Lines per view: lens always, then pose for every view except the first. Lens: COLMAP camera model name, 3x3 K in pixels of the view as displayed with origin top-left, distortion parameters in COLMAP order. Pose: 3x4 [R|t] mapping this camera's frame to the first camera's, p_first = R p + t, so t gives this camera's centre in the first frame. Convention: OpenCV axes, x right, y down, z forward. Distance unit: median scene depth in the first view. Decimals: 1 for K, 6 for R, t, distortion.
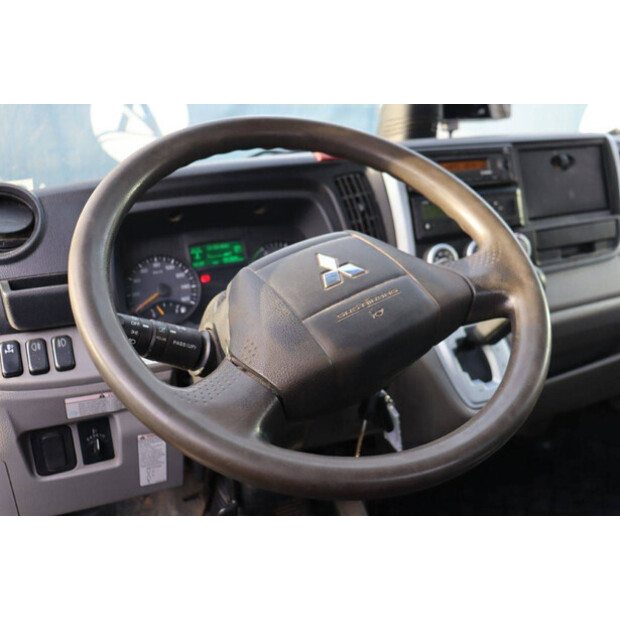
lens RADIAL K [[605.3, 0, 310.0], [0, 605.3, 310.0], [0, 0, 1]] dist [-0.046105, 0.016036]
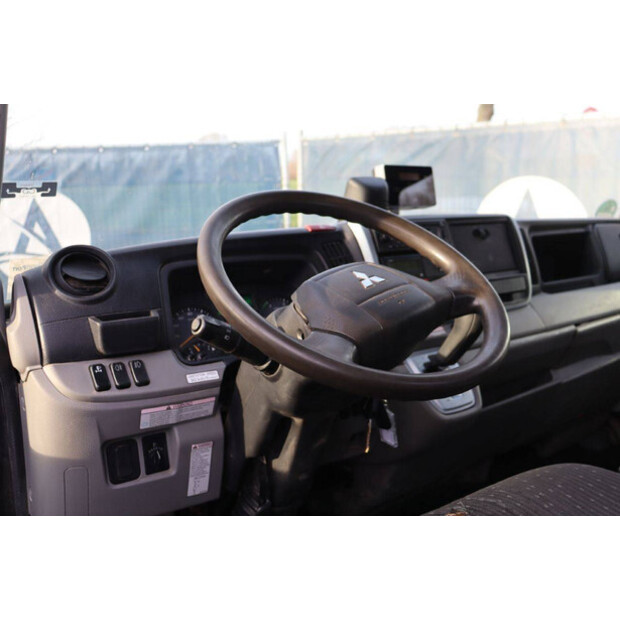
lens RADIAL K [[655.5, 0, 310.0], [0, 655.5, 310.0], [0, 0, 1]] dist [-0.035862, 0.020316]
pose [[0.982508, -0.043506, 0.181065, -0.280757], [0.080488, 0.976024, -0.202235, 0.230321], [-0.167925, 0.213271, 0.962453, -0.368797]]
